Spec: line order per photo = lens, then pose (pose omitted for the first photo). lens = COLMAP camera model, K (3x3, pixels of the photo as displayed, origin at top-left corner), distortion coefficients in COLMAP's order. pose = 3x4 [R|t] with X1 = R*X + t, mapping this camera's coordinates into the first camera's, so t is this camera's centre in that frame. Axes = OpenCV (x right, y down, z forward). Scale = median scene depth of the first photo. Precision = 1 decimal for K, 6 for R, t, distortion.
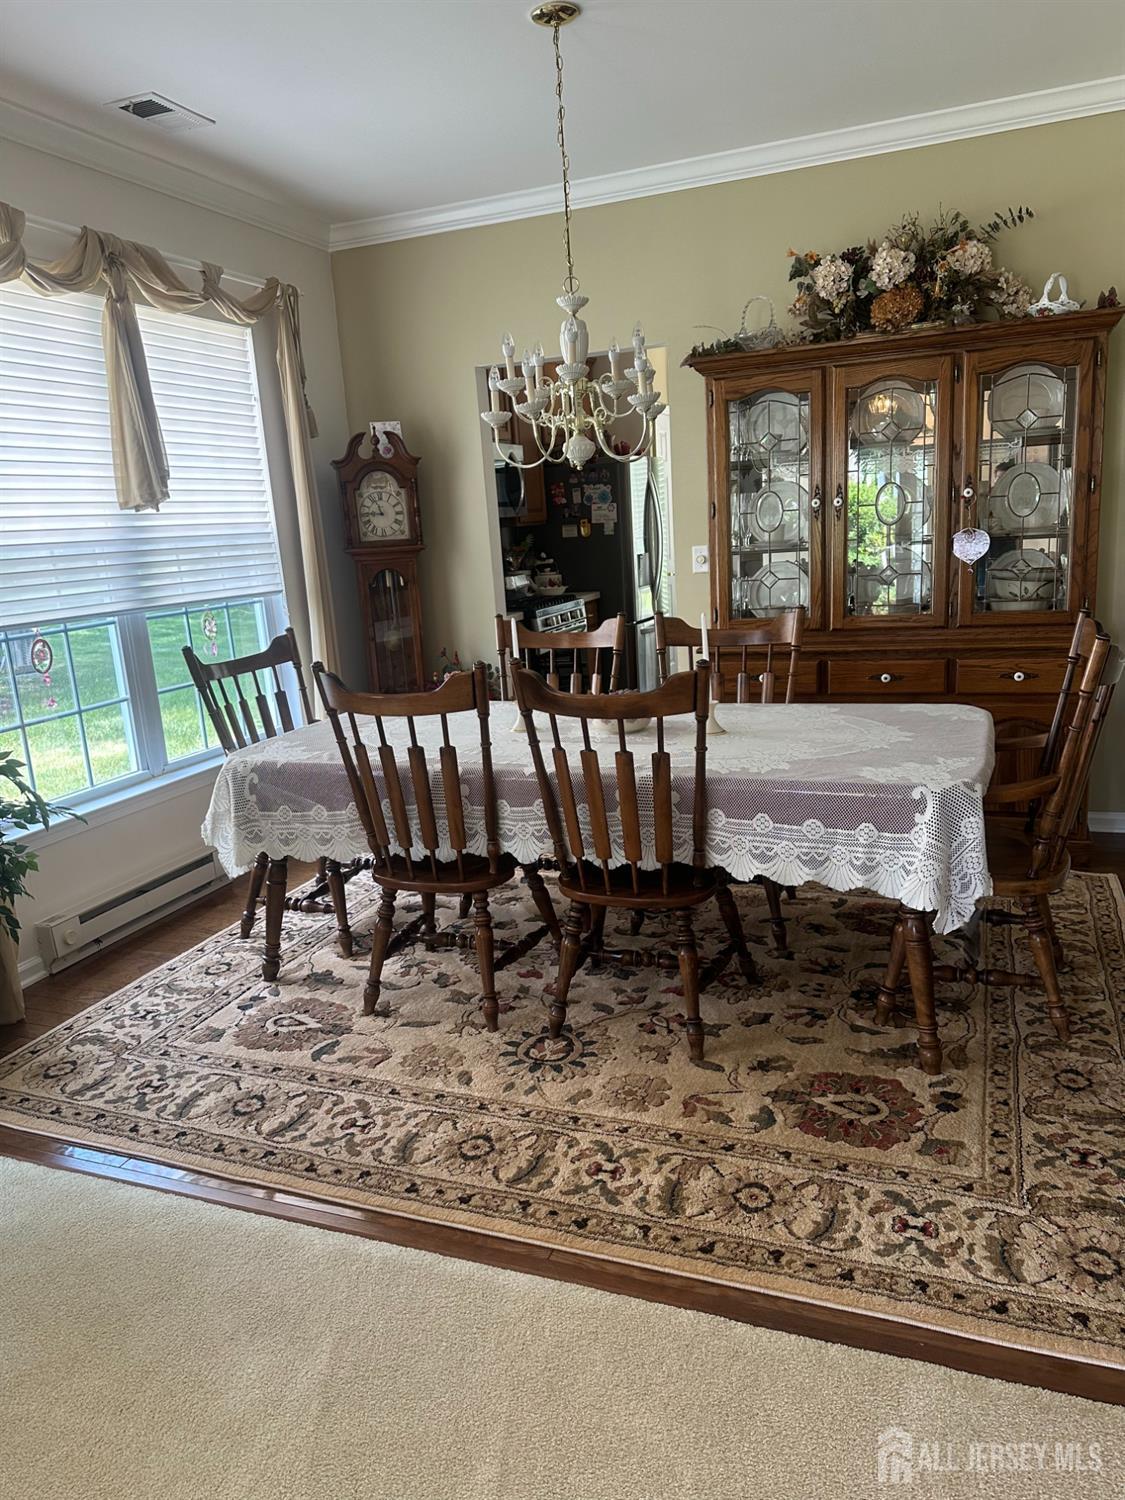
lens RADIAL K [[1053.7, 0, 562.5], [0, 1053.7, 750.0], [0, 0, 1]] dist [0.093953, -0.118869]
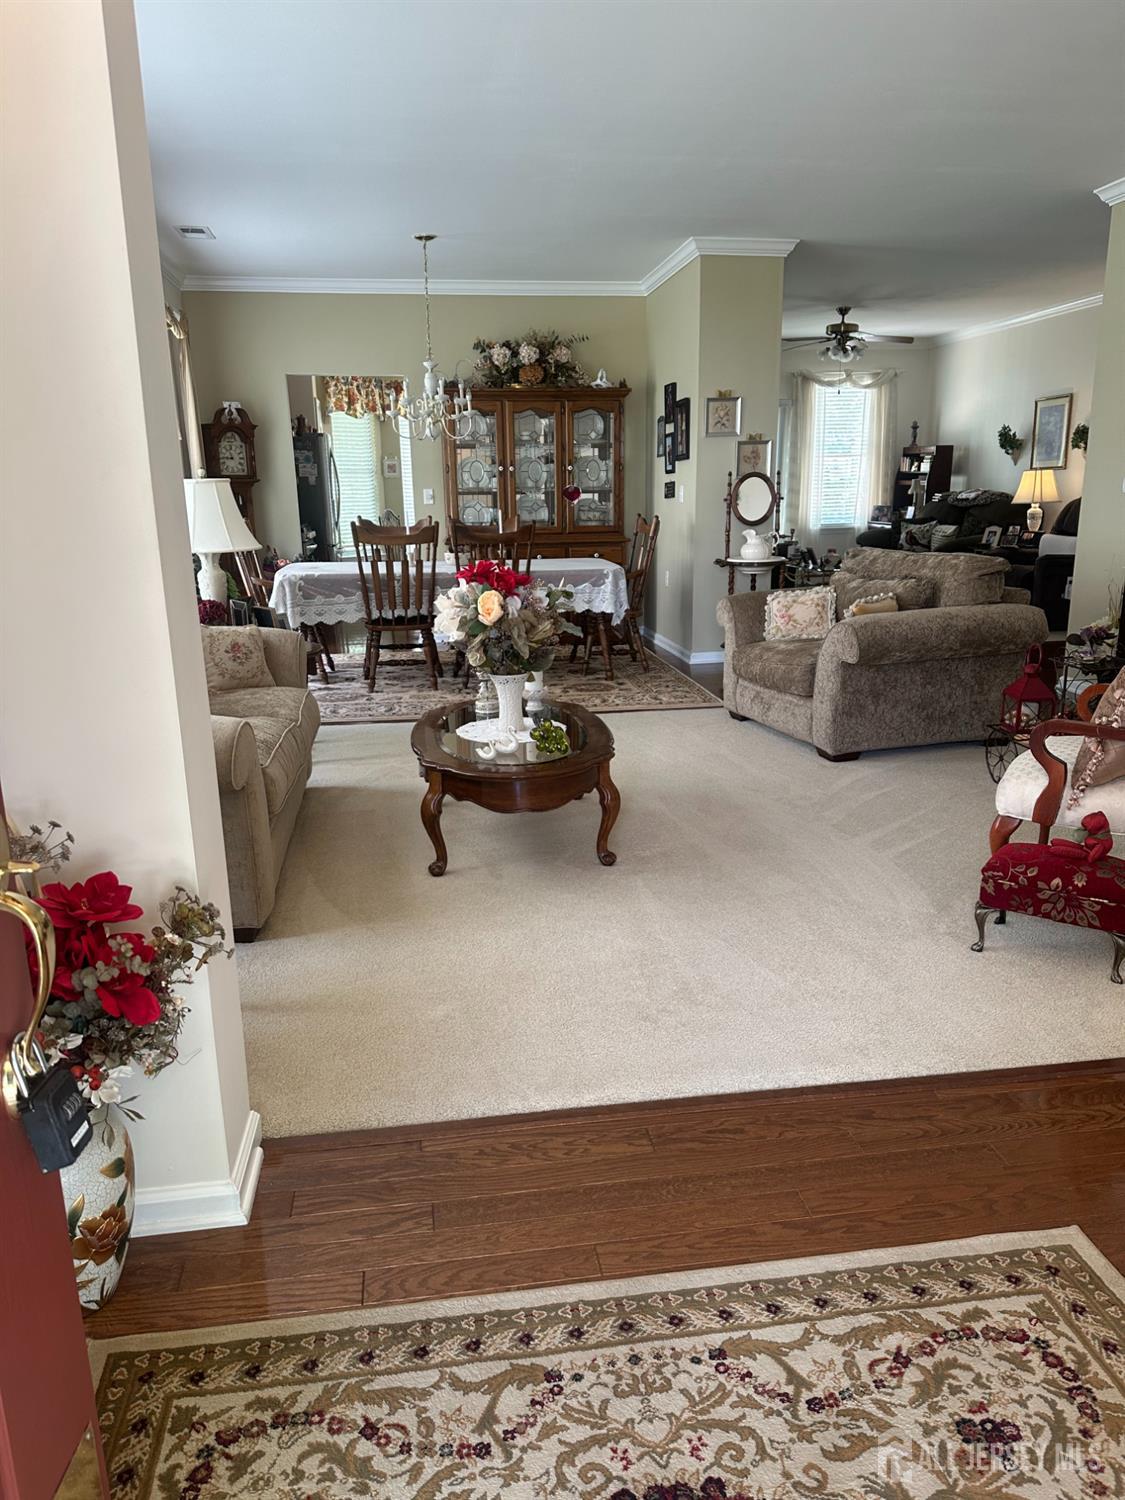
lens RADIAL K [[1058.9, 0, 560.9], [0, 1058.9, 754.0], [0, 0, 1]] dist [0.163613, -0.282033]
pose [[0.869595, -0.070704, 0.488678, -0.709802], [0.064852, 0.997476, 0.028916, 0.261551], [-0.489489, 0.006546, 0.871985, -0.835560]]
